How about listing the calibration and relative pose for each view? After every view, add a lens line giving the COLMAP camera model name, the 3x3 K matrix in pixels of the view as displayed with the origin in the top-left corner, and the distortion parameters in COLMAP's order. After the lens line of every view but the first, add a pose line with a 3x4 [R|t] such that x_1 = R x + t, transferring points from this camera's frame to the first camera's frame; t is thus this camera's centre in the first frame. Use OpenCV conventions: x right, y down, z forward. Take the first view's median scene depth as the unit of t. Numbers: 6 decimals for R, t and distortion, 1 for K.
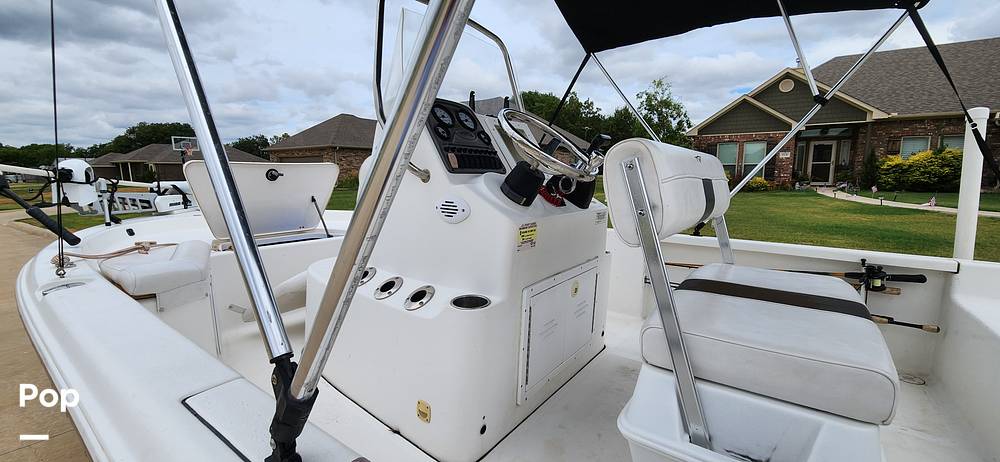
lens RADIAL K [[409.1, 0, 498.3], [0, 409.1, 223.1], [0, 0, 1]] dist [0.003150, -0.002084]
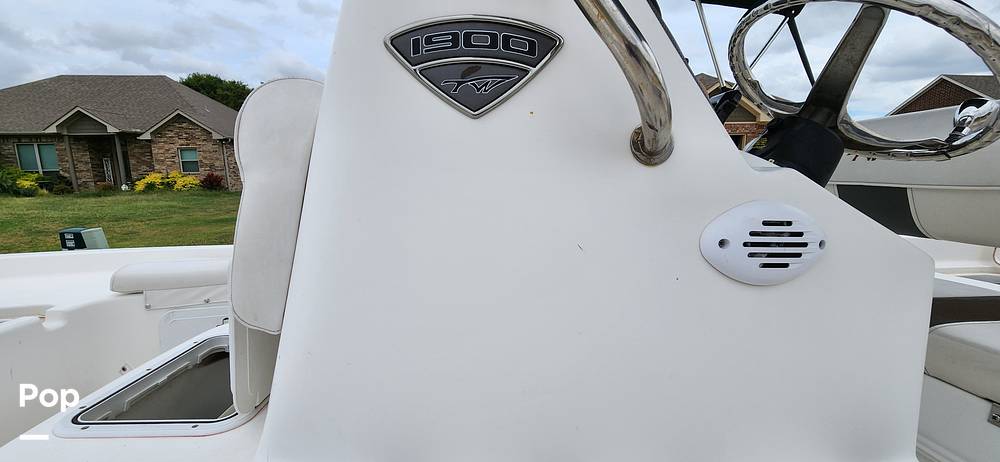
lens RADIAL K [[409.1, 0, 493.4], [0, 409.1, 231.5], [0, 0, 1]] dist [0.003150, -0.002084]
pose [[0.783143, -0.093026, 0.614844, -0.211483], [0.083592, 0.995522, 0.044150, -0.033051], [-0.616197, 0.016820, 0.787412, 0.369556]]
